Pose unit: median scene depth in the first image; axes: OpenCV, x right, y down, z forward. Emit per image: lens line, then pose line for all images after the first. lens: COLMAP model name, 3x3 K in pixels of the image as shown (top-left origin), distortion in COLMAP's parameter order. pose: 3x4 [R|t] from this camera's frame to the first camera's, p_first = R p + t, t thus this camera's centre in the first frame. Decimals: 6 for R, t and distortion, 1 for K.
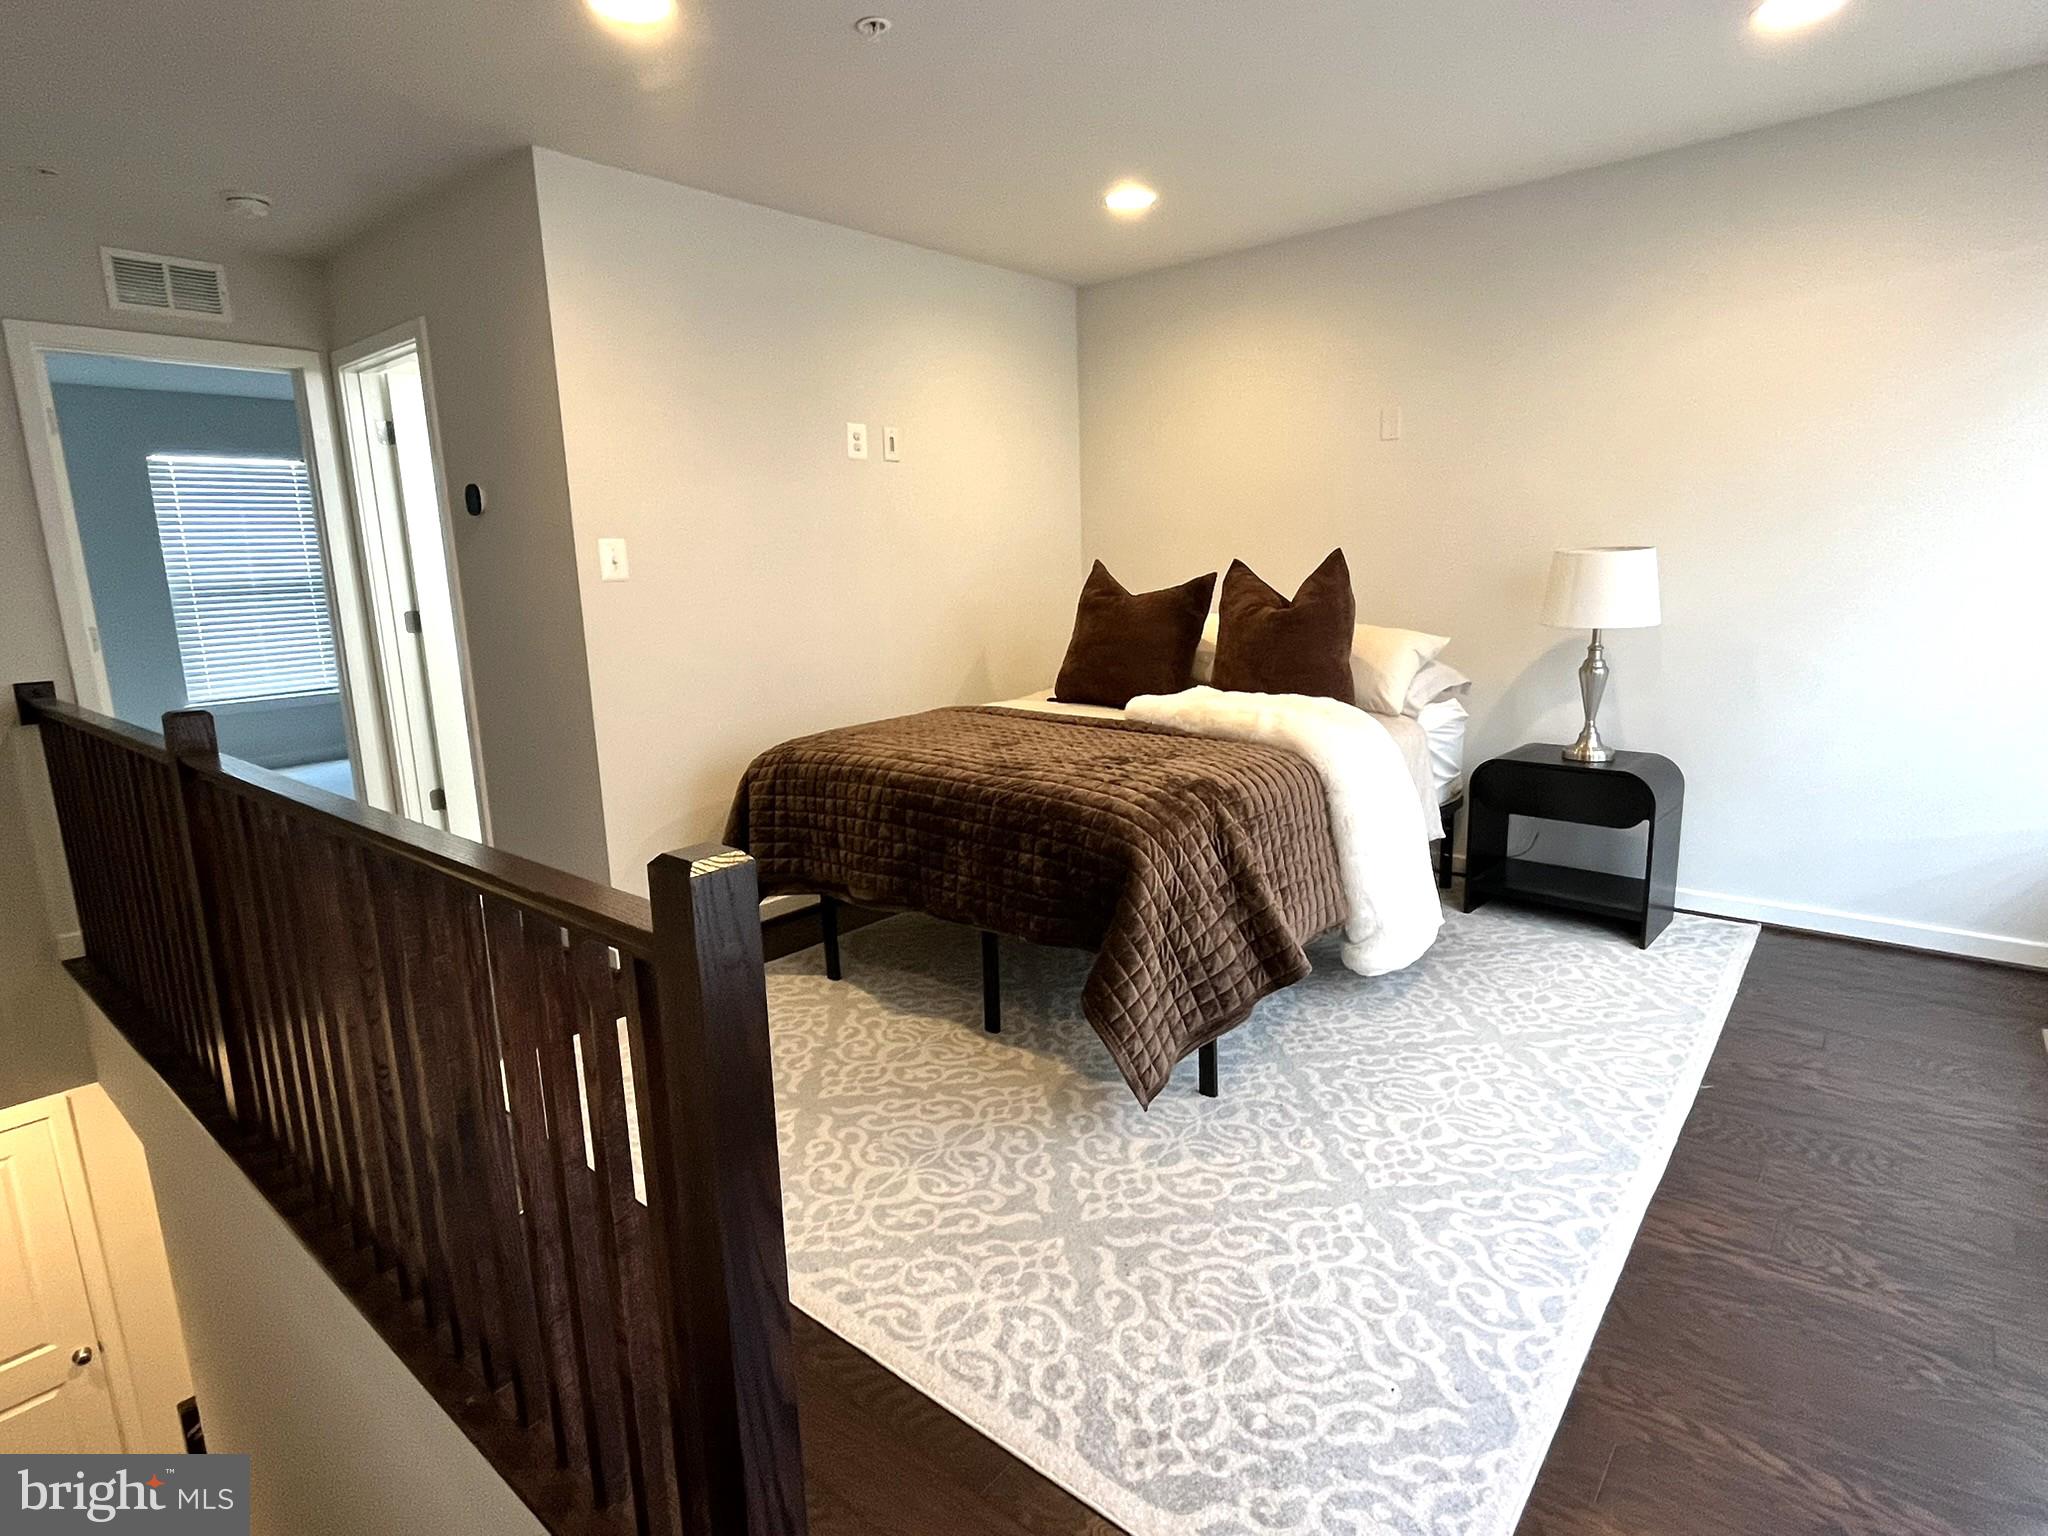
lens RADIAL K [[1082.0, 0, 1024.0], [0, 1082.0, 768.0], [0, 0, 1]] dist [-0.003711, -0.000580]
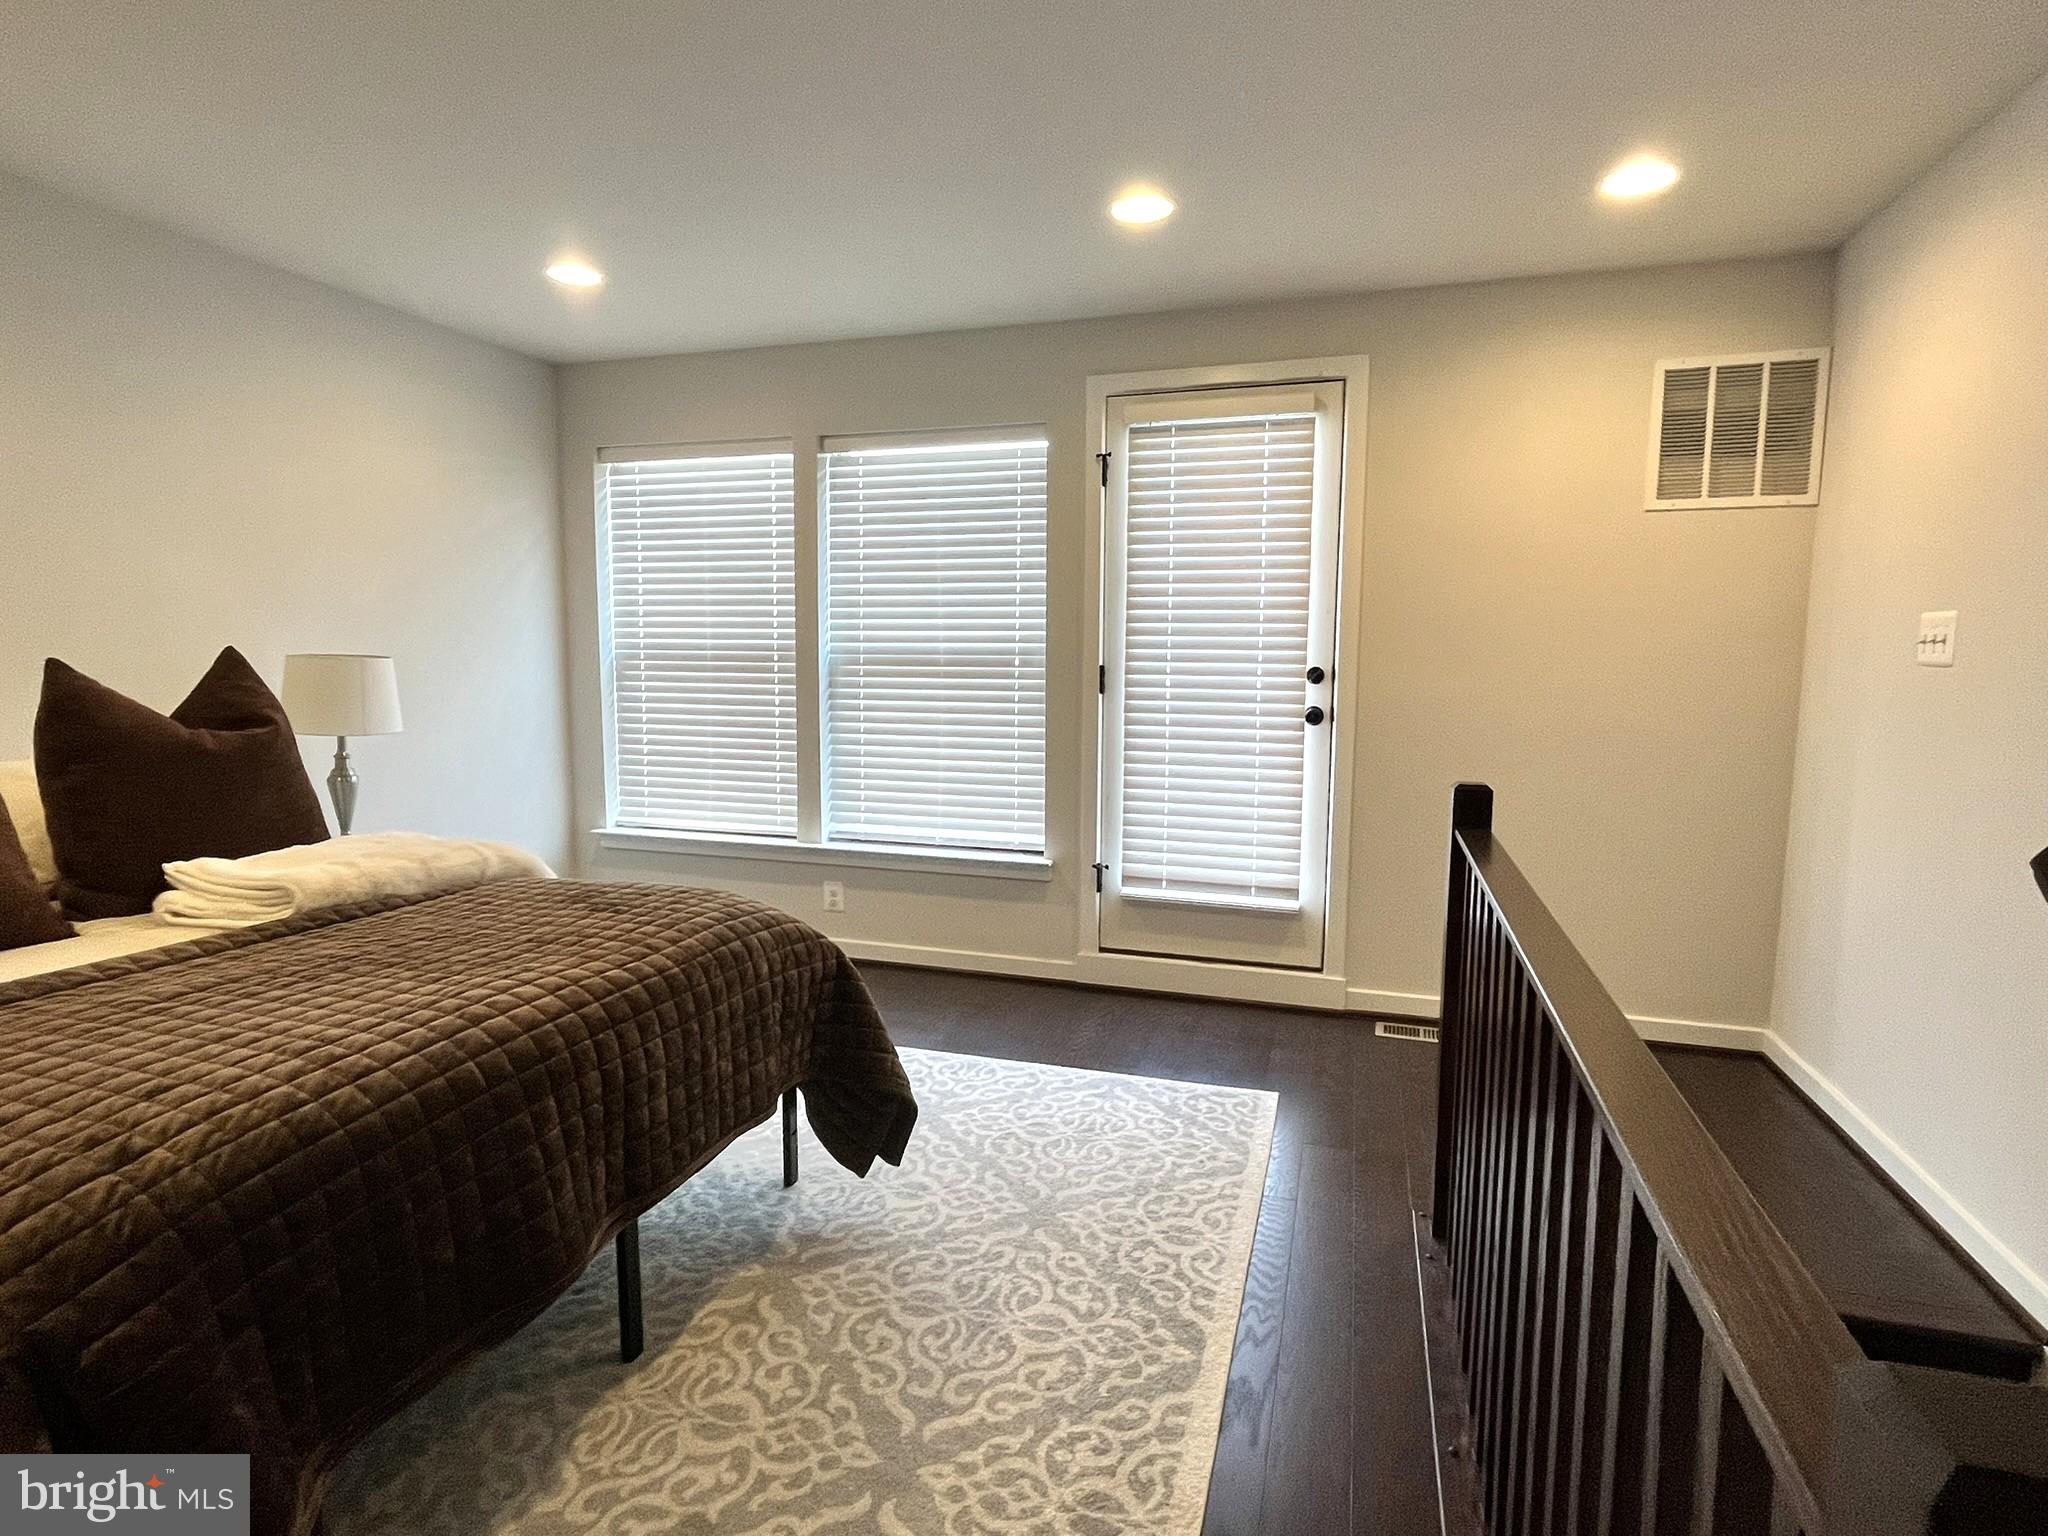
lens RADIAL K [[1082.0, 0, 1024.0], [0, 1082.0, 768.0], [0, 0, 1]] dist [-0.003711, -0.000580]
pose [[-0.387683, -0.075395, 0.918704, -0.773386], [0.186583, 0.969601, 0.158307, -0.181424], [-0.902712, 0.232787, -0.361831, 1.039101]]
